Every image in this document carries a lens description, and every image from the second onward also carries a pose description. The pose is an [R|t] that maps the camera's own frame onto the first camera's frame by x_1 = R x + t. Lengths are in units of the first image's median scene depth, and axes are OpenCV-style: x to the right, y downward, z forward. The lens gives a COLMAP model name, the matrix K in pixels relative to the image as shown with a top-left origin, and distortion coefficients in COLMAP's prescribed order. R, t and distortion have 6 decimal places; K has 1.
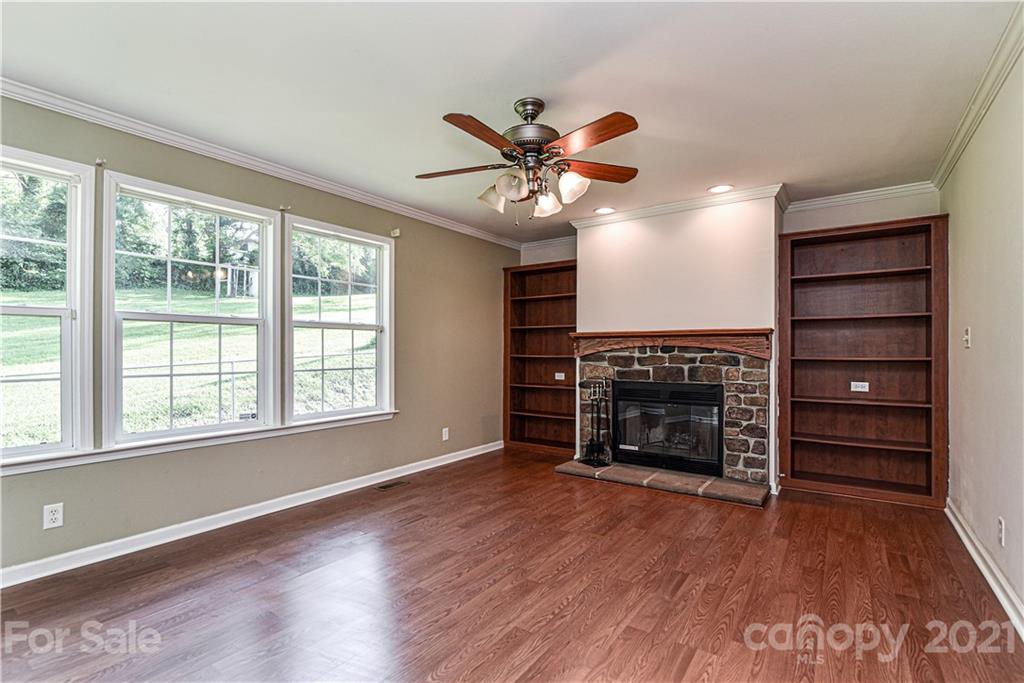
lens RADIAL K [[485.7, 0, 512.0], [0, 485.7, 346.6], [0, 0, 1]] dist [-0.004636, -0.000354]
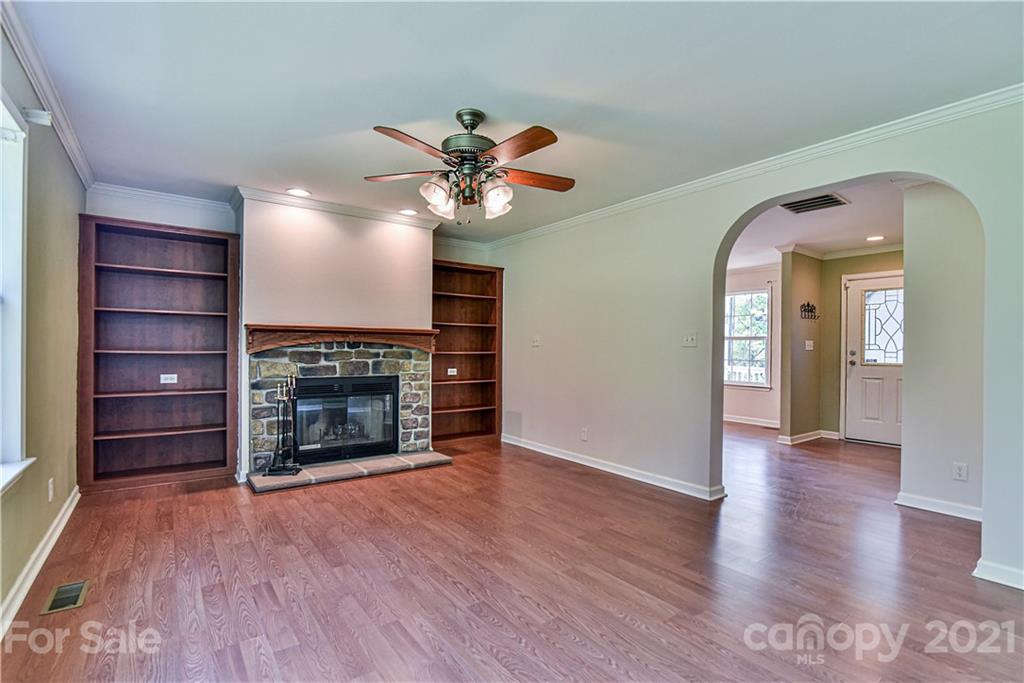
lens RADIAL K [[468.0, 0, 516.9], [0, 468.0, 347.1], [0, 0, 1]] dist [-0.002465, -0.000326]
pose [[0.315532, 0.003400, 0.948909, -0.568672], [-0.018284, 0.999830, 0.002497, 0.000840], [-0.948739, -0.018137, 0.315541, 0.363946]]
